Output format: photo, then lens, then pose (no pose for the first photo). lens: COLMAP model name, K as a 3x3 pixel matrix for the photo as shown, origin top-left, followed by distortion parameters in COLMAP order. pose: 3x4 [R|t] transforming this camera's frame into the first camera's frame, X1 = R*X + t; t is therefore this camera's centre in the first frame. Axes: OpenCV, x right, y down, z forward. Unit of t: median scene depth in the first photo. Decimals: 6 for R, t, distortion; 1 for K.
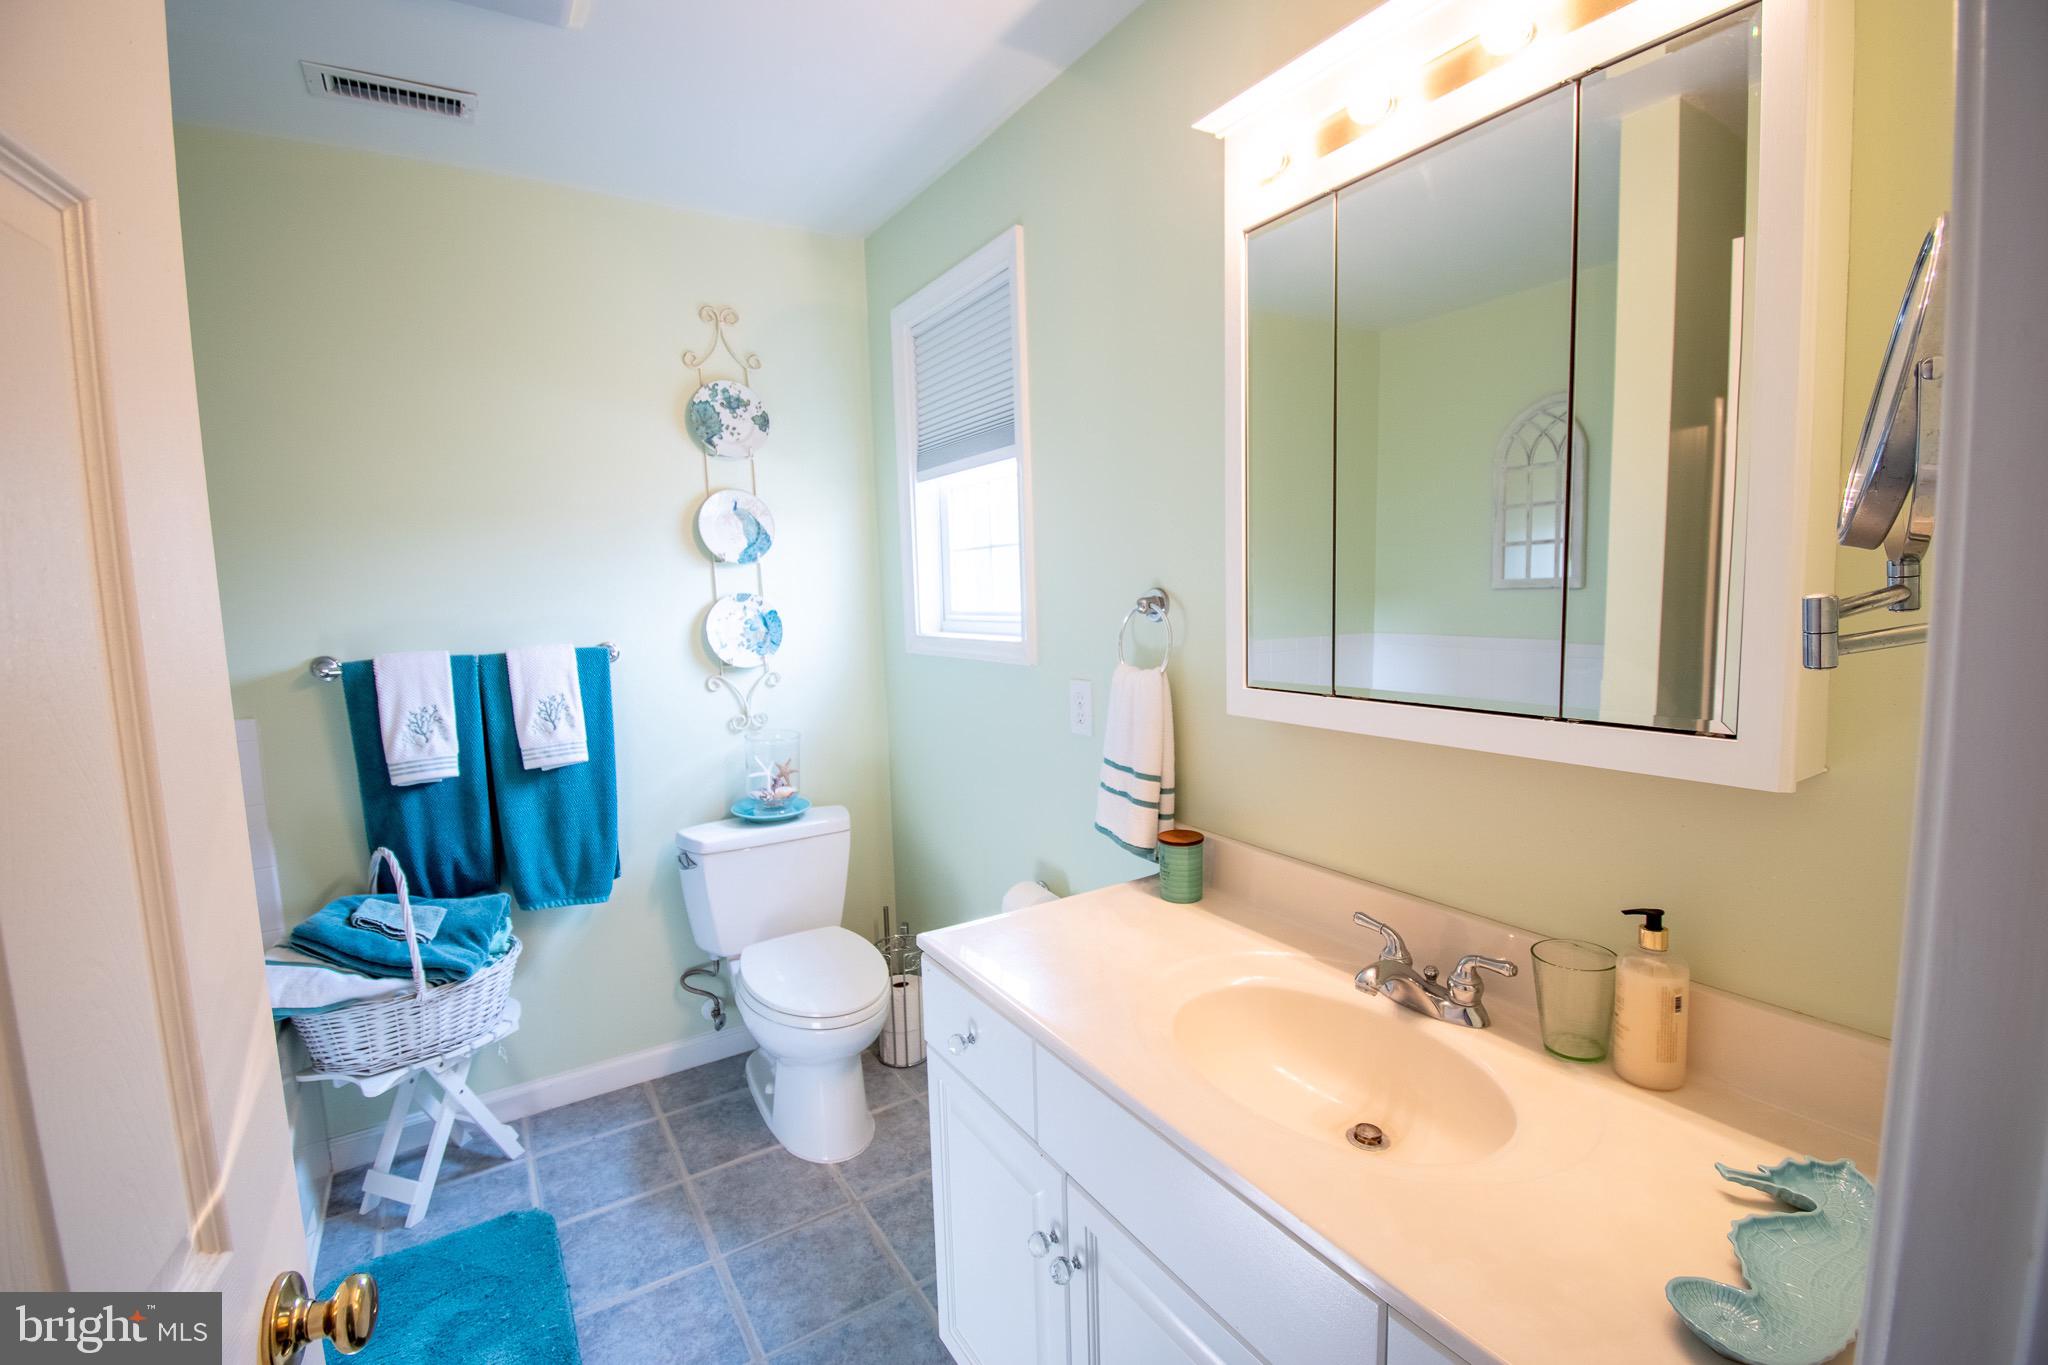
lens RADIAL K [[902.2, 0, 1029.6], [0, 902.2, 680.7], [0, 0, 1]] dist [0.014720, -0.022306]
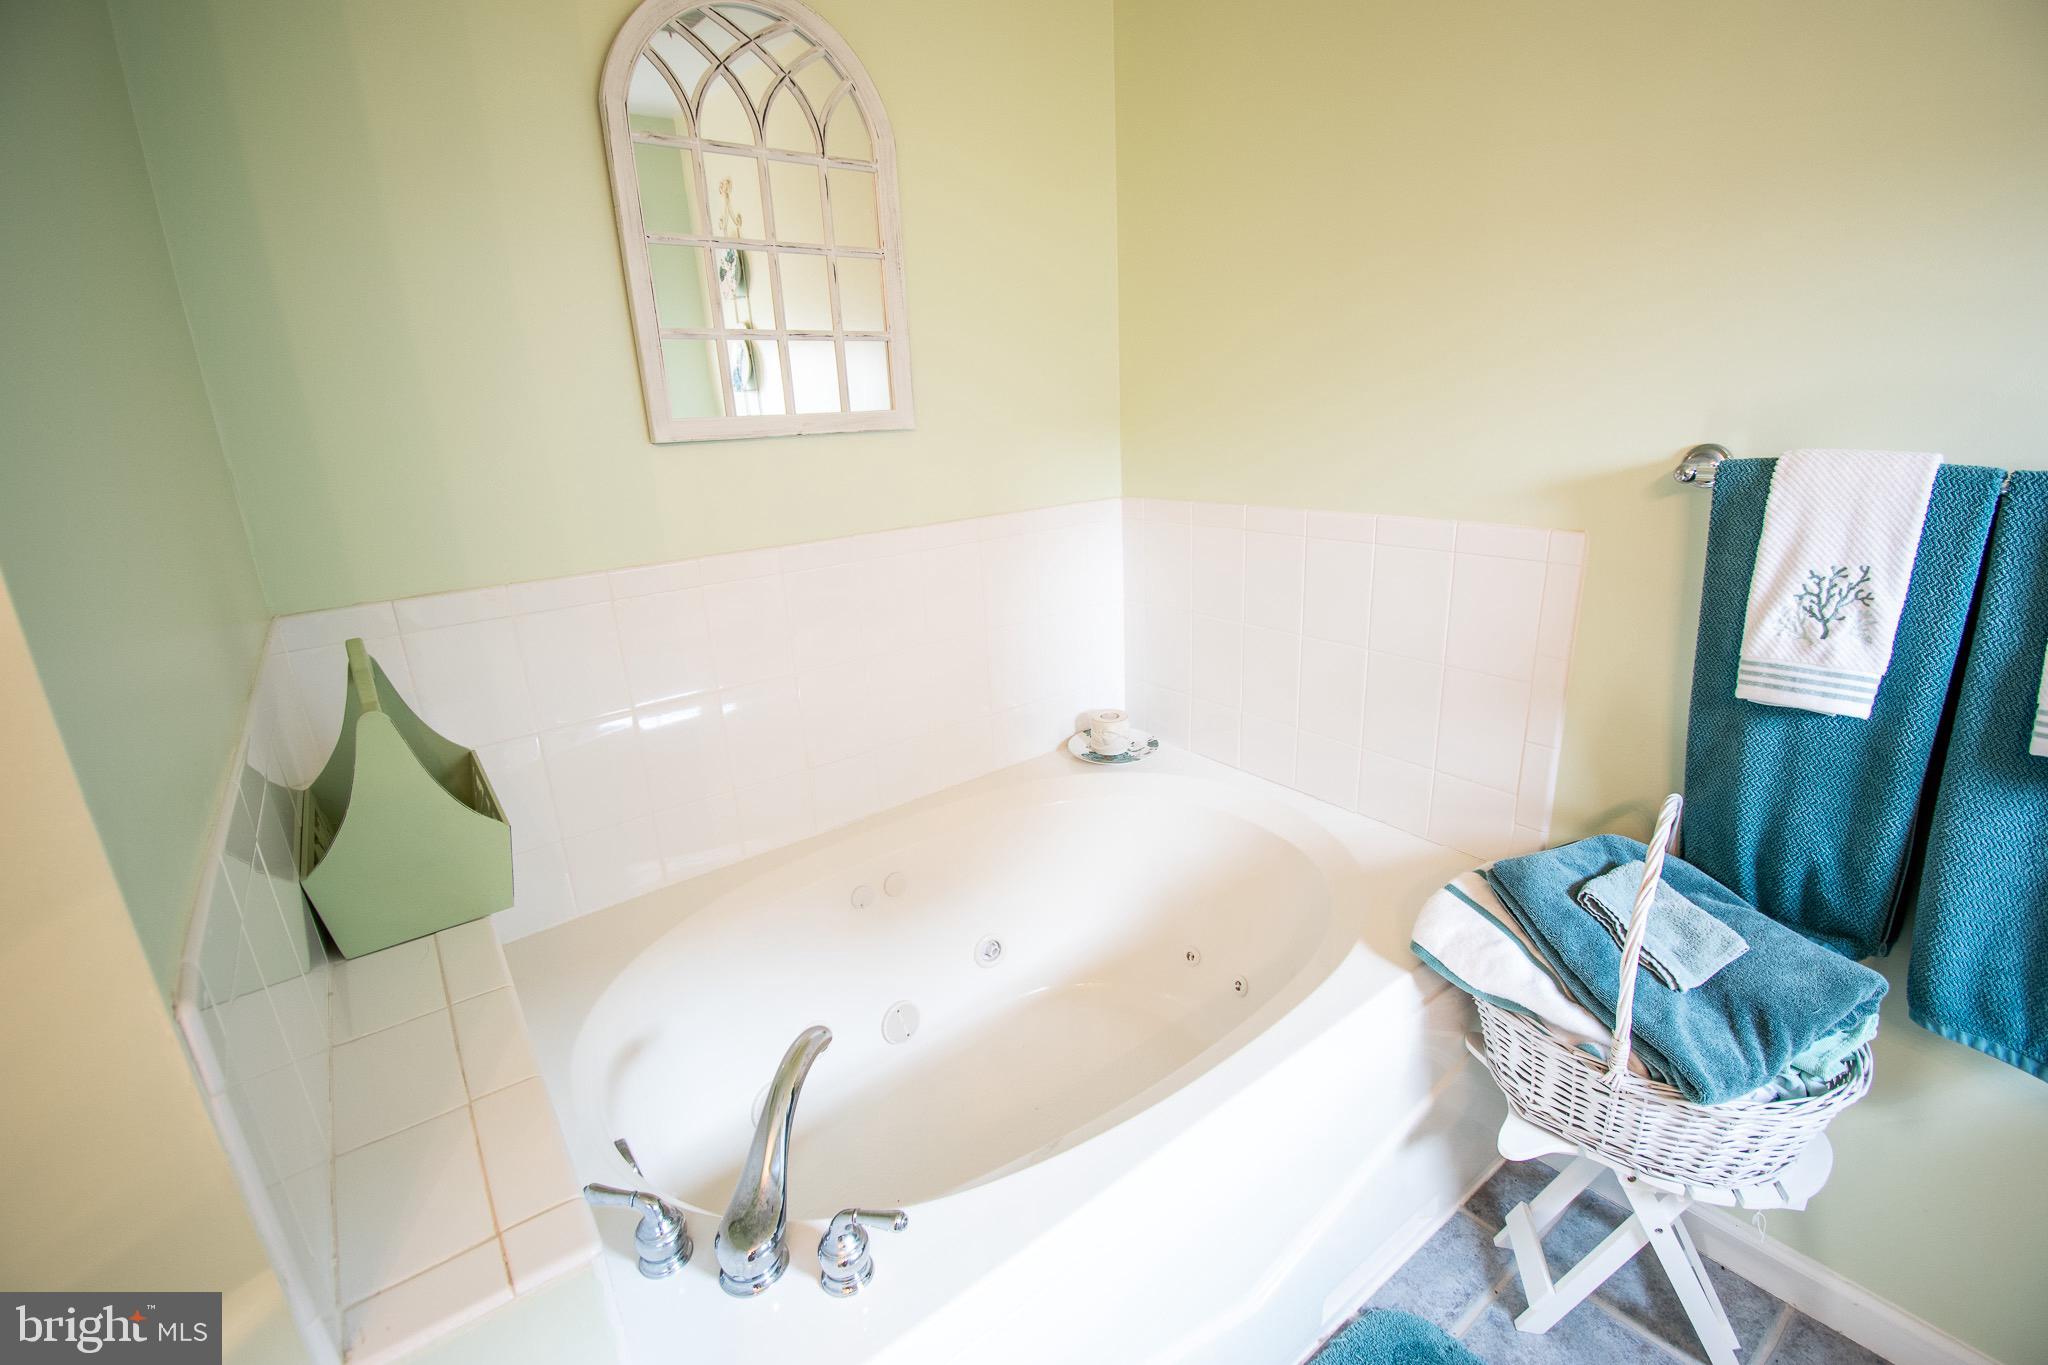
lens RADIAL K [[902.2, 0, 1031.2], [0, 902.2, 687.1], [0, 0, 1]] dist [0.014720, -0.022306]
pose [[0.081375, 0.329549, -0.940625, -0.226758], [-0.059614, 0.943675, 0.325460, -0.041865], [0.994899, 0.029590, 0.096437, 0.519947]]
